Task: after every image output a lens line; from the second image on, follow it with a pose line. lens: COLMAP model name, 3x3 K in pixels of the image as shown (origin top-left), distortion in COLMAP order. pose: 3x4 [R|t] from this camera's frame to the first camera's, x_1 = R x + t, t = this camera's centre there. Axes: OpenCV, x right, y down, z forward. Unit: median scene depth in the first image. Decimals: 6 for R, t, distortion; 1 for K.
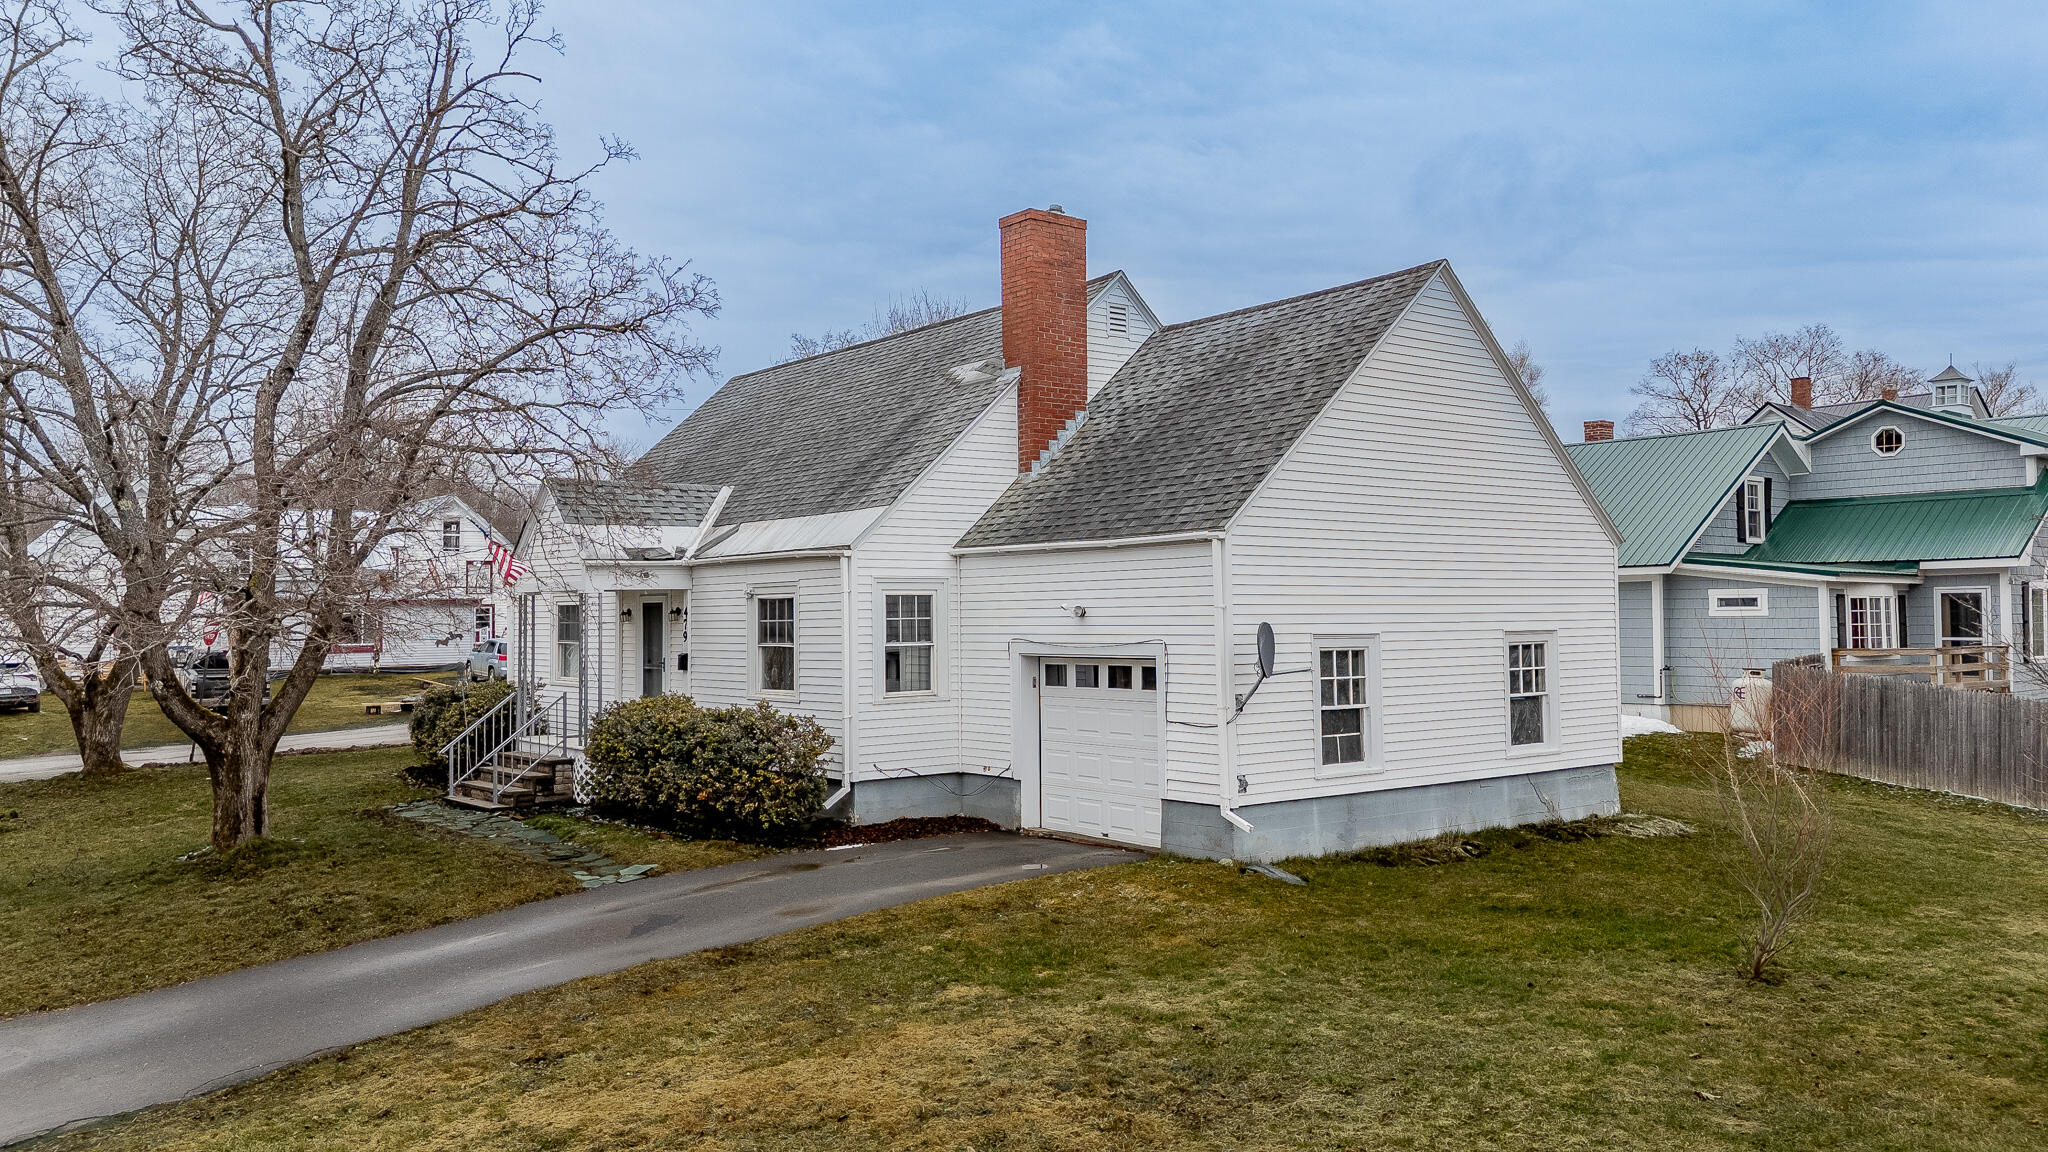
lens RADIAL K [[1504.3, 0, 1027.9], [0, 1504.3, 580.0], [0, 0, 1]] dist [0.068887, -0.045522]
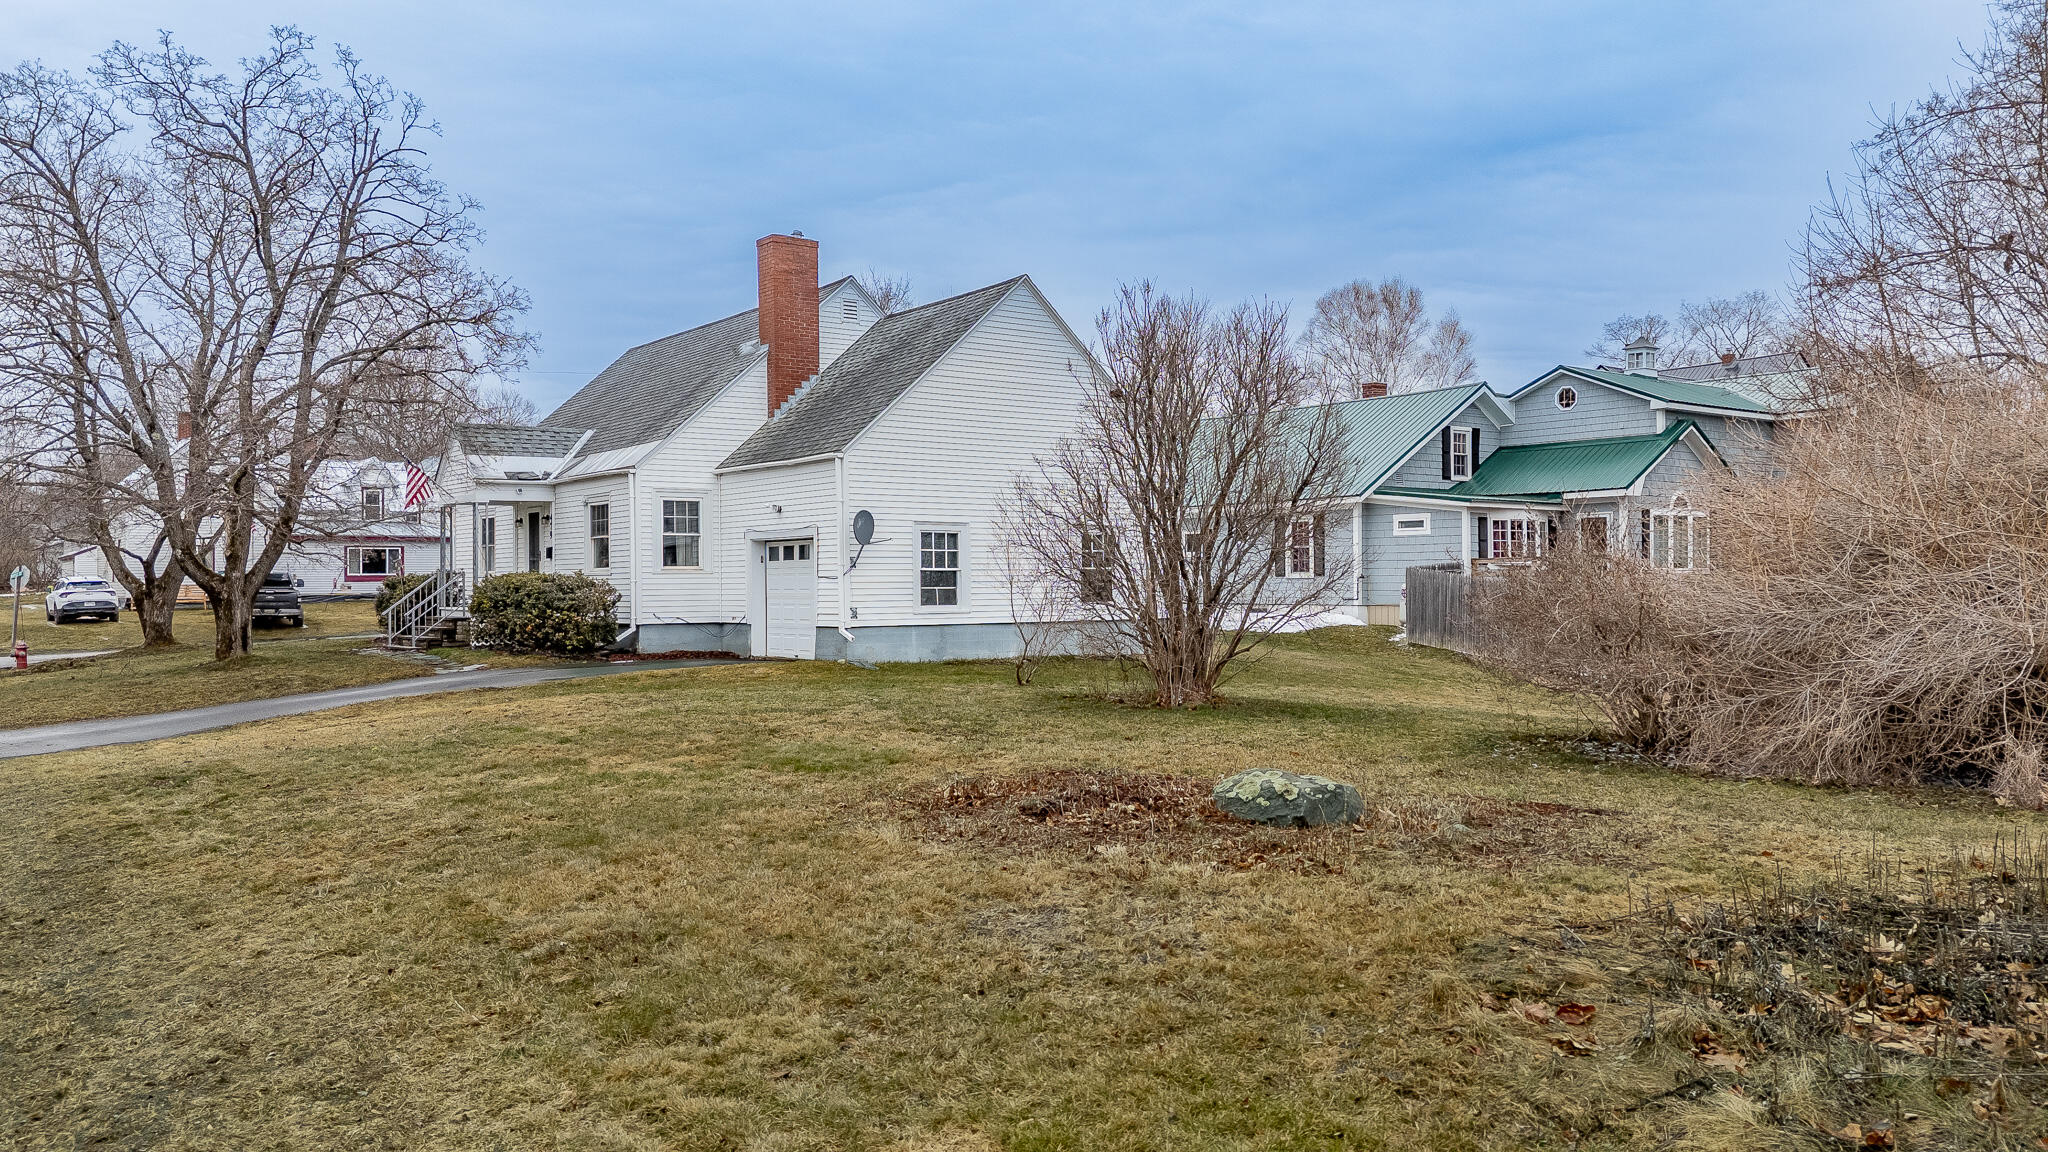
lens RADIAL K [[1504.3, 0, 1027.9], [0, 1504.3, 580.0], [0, 0, 1]] dist [0.068887, -0.045522]
pose [[0.999142, 0.002655, -0.041333, 0.319524], [-0.001659, 0.999708, 0.024115, 0.051118], [0.041385, -0.024026, 0.998854, -0.461637]]
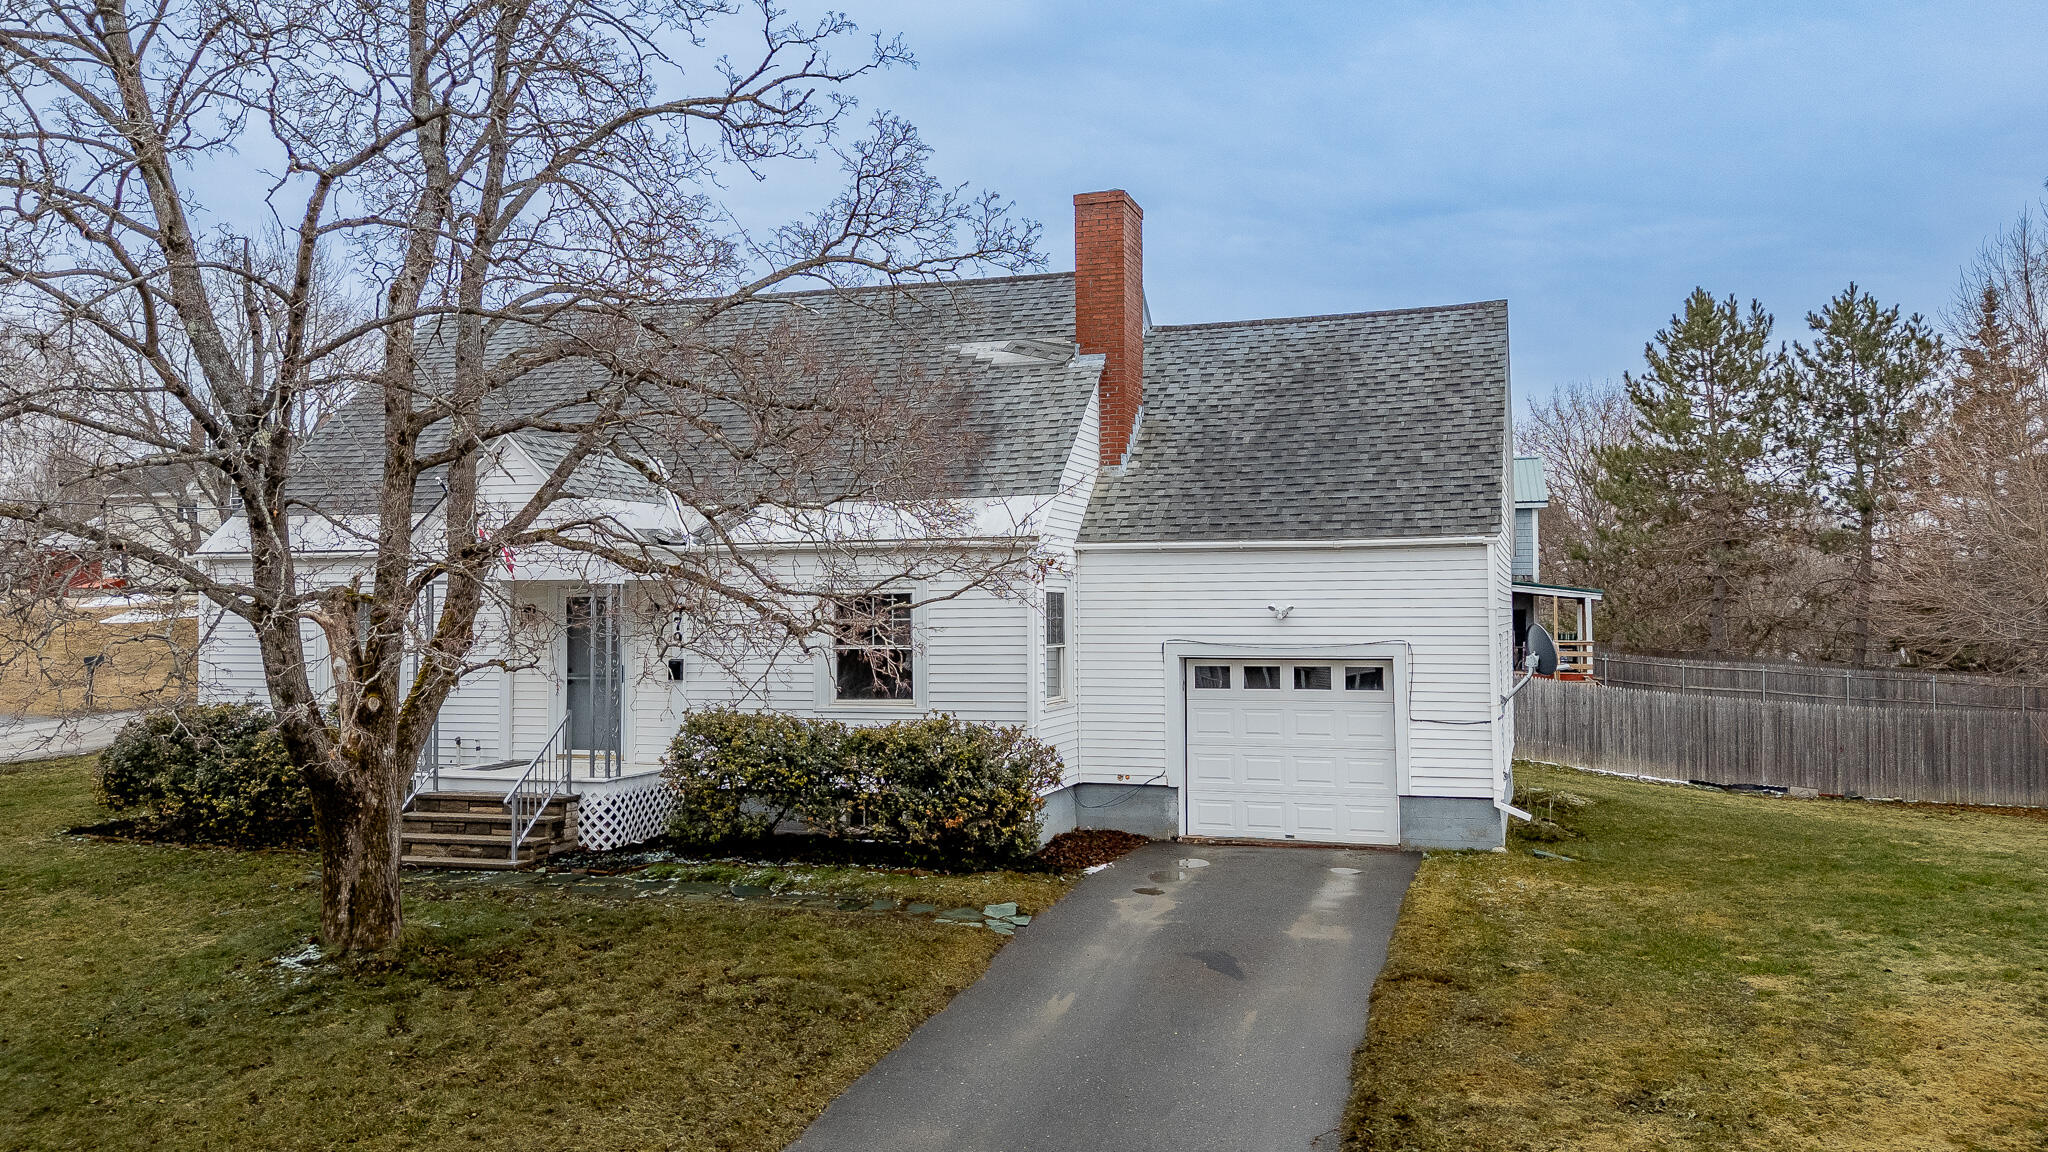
lens RADIAL K [[1504.3, 0, 1027.9], [0, 1504.3, 580.0], [0, 0, 1]] dist [0.068887, -0.045522]
pose [[0.837411, 0.020519, 0.546189, -0.590165], [-0.017897, 0.999789, -0.010121, 0.012050], [-0.546281, -0.001300, 0.837601, 0.240255]]
